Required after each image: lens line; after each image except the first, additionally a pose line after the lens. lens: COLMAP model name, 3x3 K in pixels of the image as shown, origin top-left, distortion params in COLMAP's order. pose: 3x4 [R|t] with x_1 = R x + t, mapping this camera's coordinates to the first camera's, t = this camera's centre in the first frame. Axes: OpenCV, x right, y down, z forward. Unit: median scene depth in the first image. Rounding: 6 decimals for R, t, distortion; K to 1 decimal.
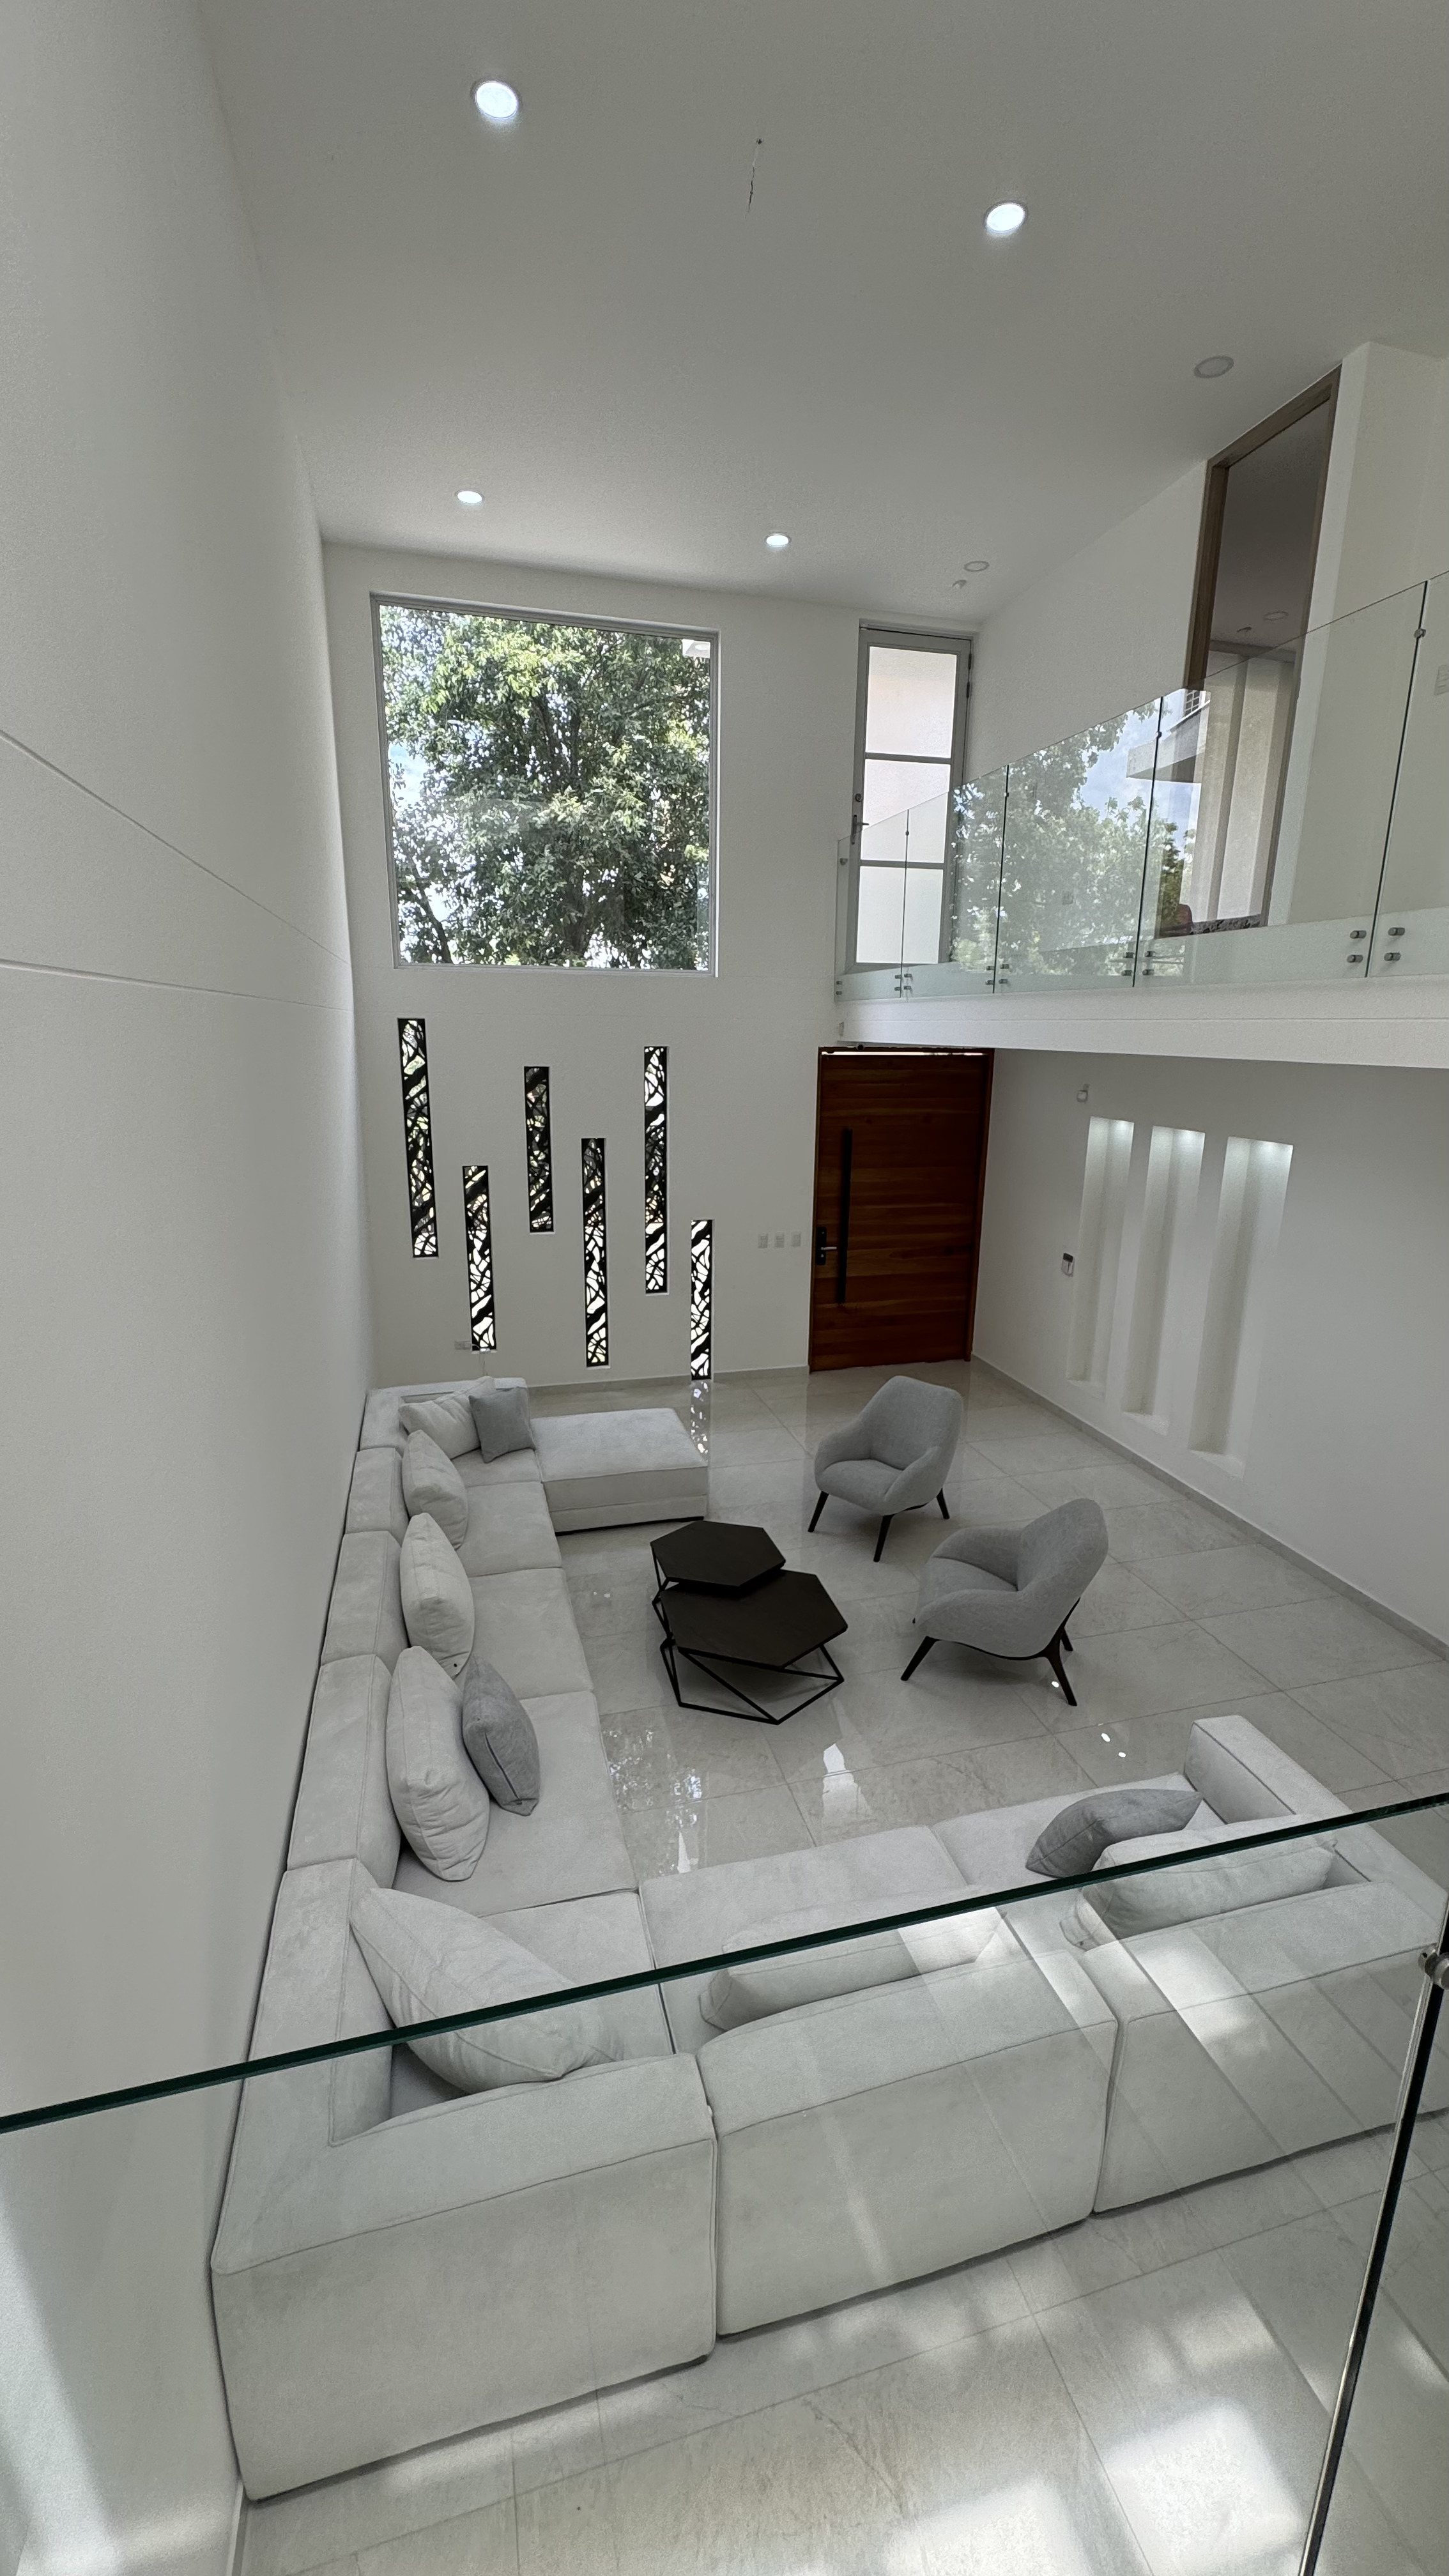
lens RADIAL K [[1035.2, 0, 731.9], [0, 1035.2, 1287.6], [0, 0, 1]] dist [0.000646, 0.000128]
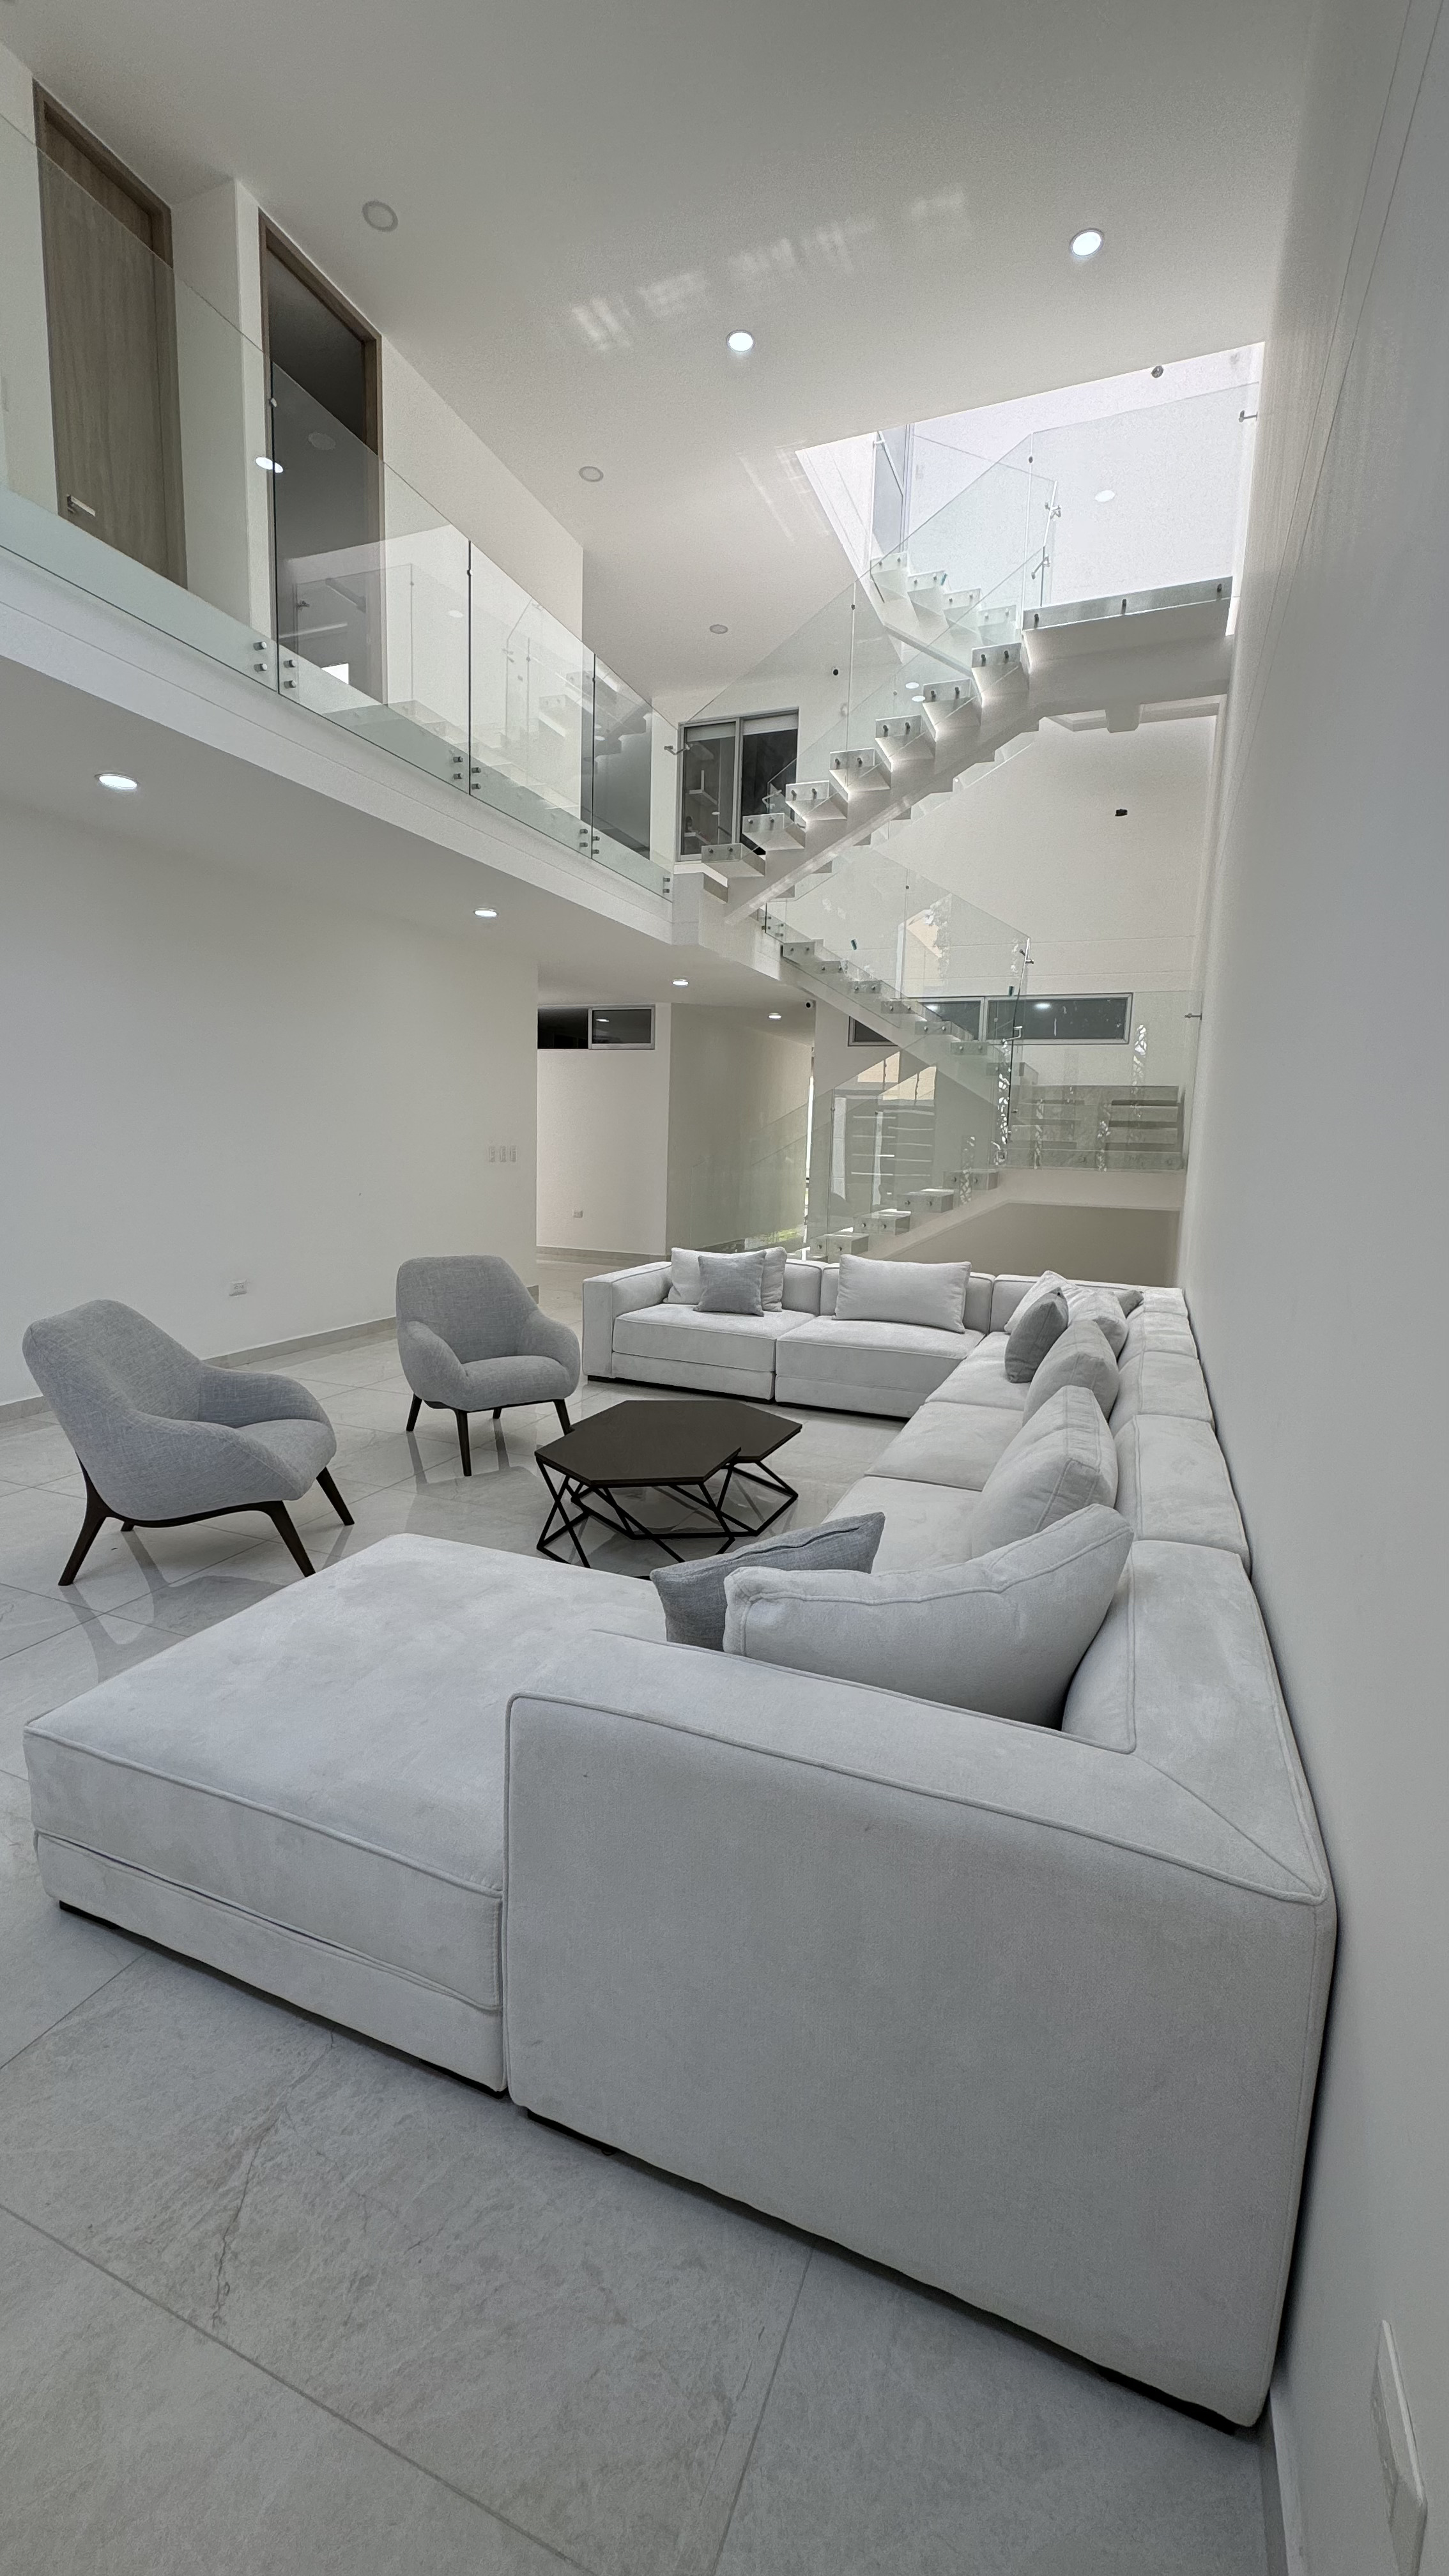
lens RADIAL K [[1035.2, 0, 726.7], [0, 1035.2, 1292.9], [0, 0, 1]] dist [0.000646, 0.000128]
pose [[-0.796532, -0.126450, 0.591225, -0.211838], [0.106947, 0.932995, 0.343633, 0.224105], [-0.595062, 0.336944, -0.729636, 0.568605]]
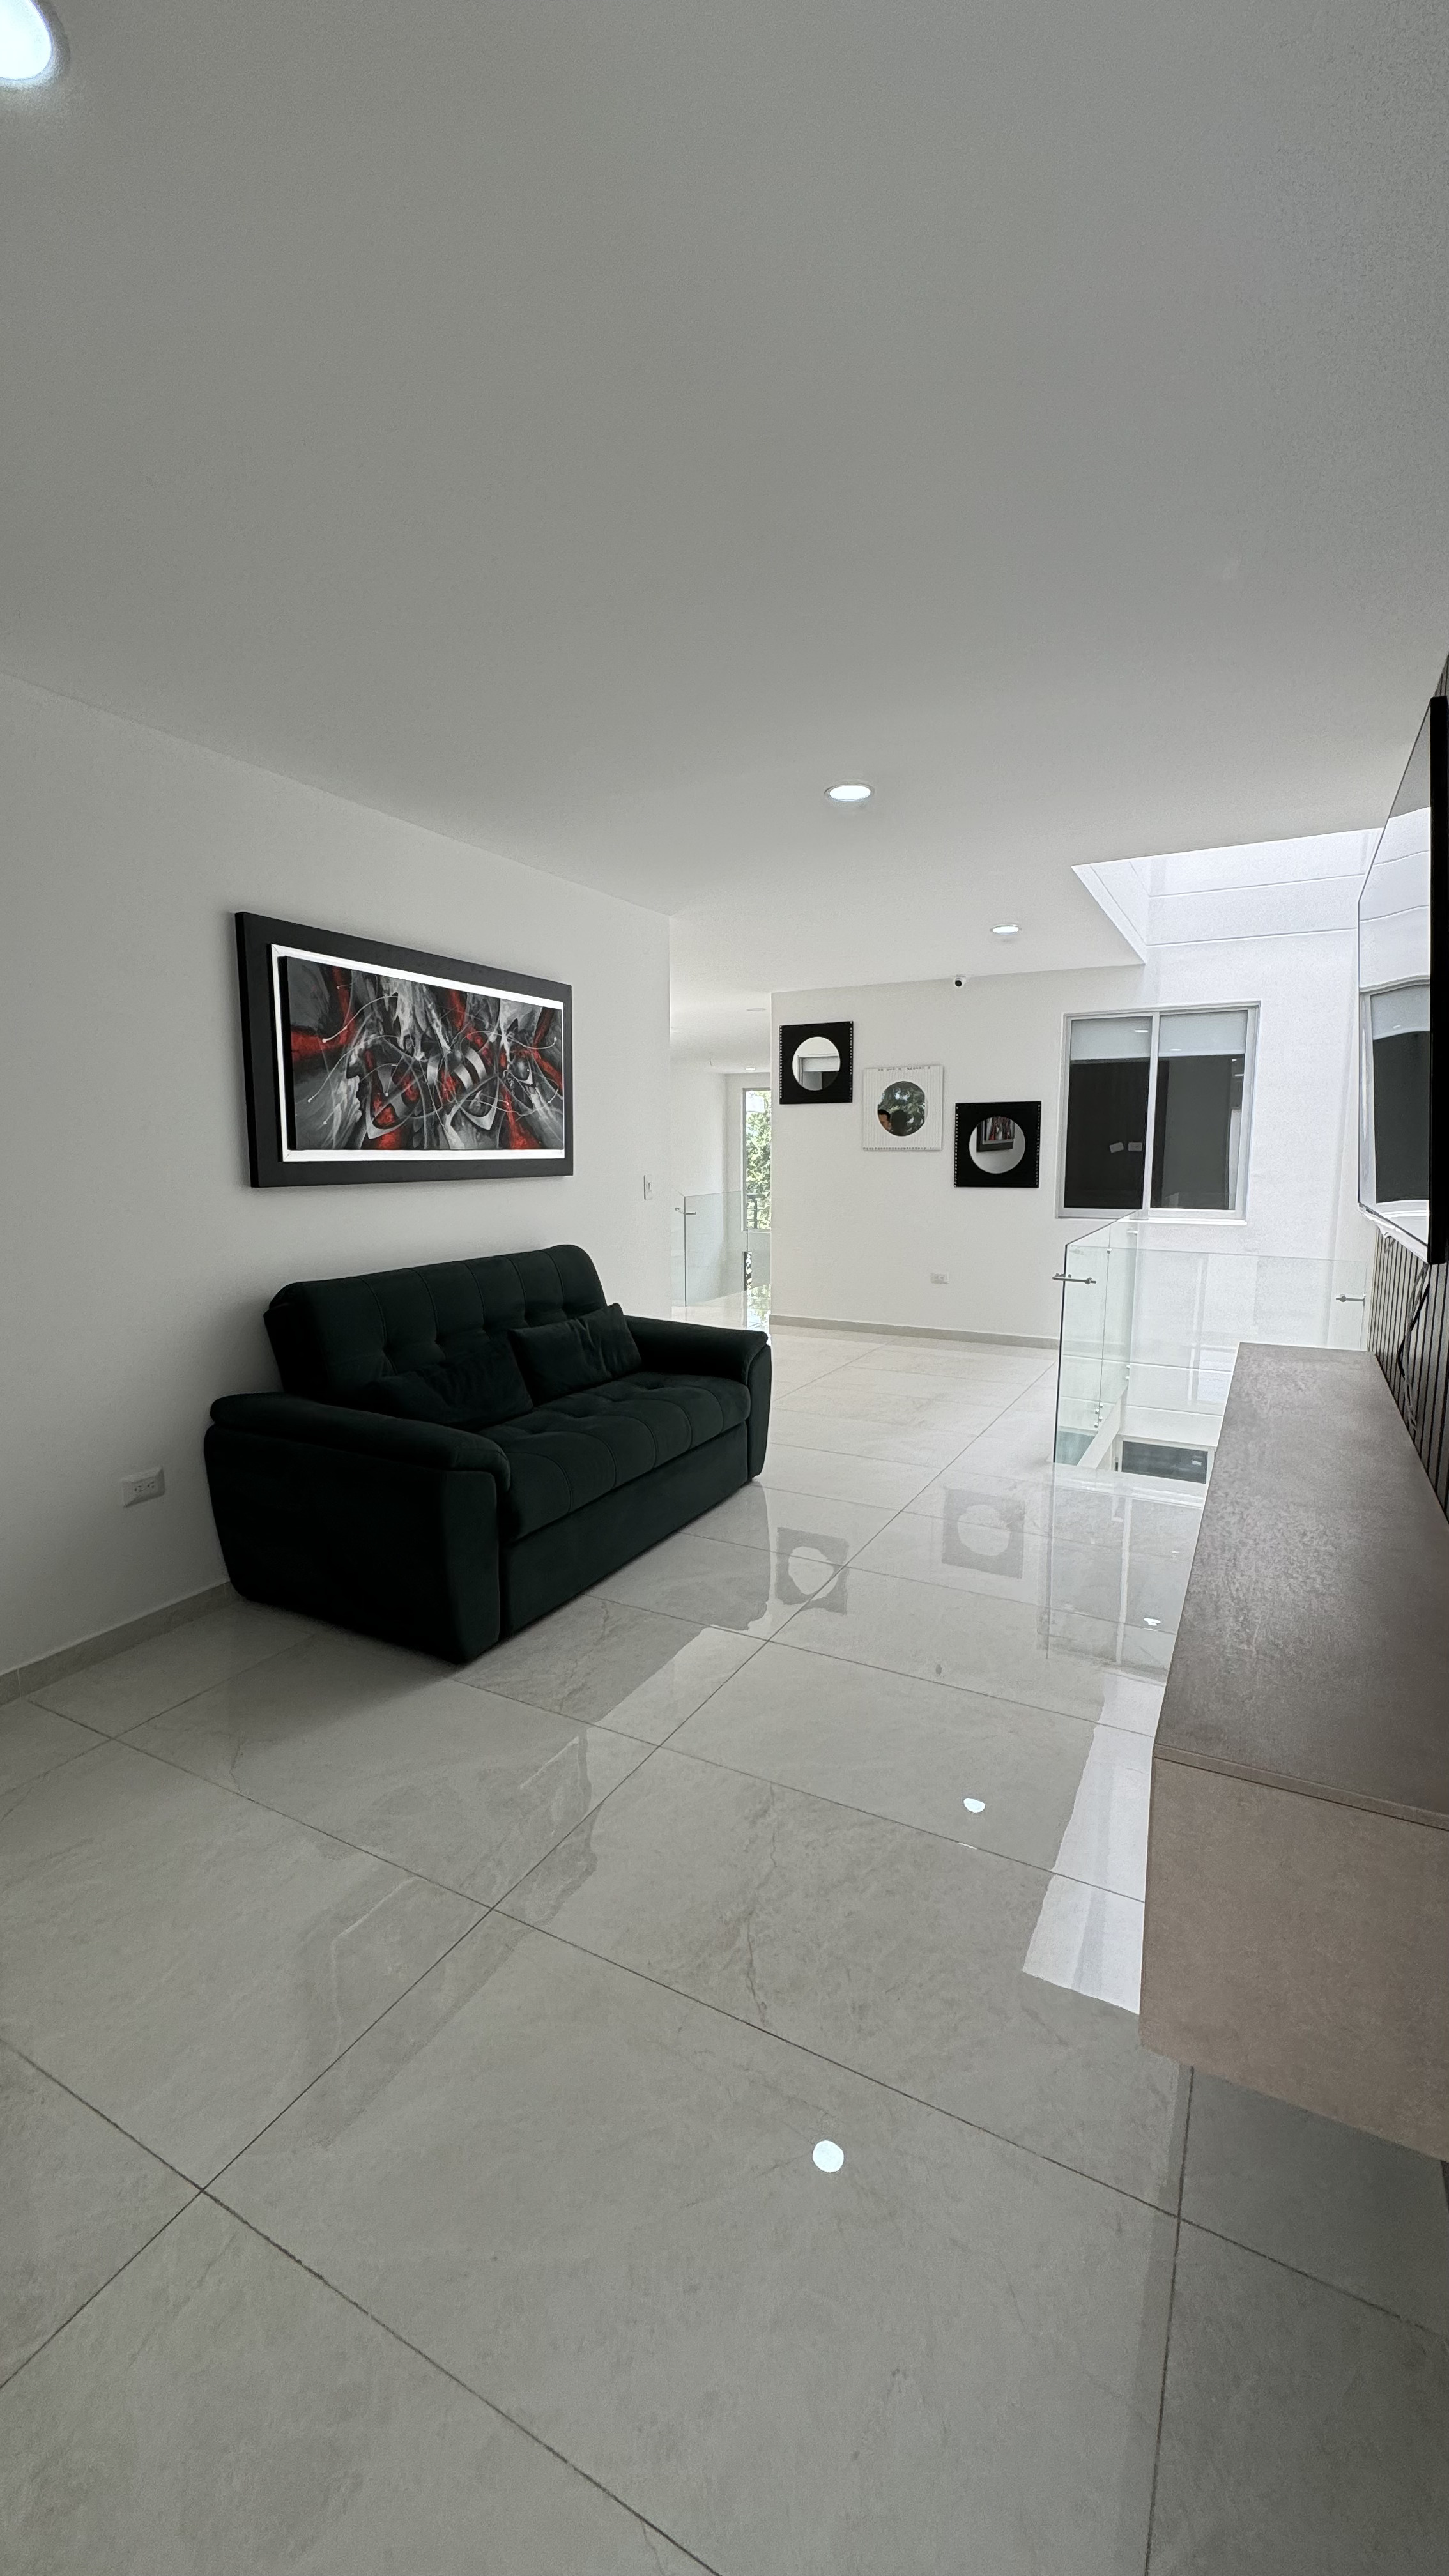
lens RADIAL K [[1035.2, 0, 732.6], [0, 1035.2, 1285.9], [0, 0, 1]] dist [0.000646, 0.000128]
pose [[-0.733794, -0.100223, 0.671939, -0.192661], [0.156628, 0.937457, 0.310873, 0.185561], [-0.661070, 0.333362, -0.672203, 0.721531]]
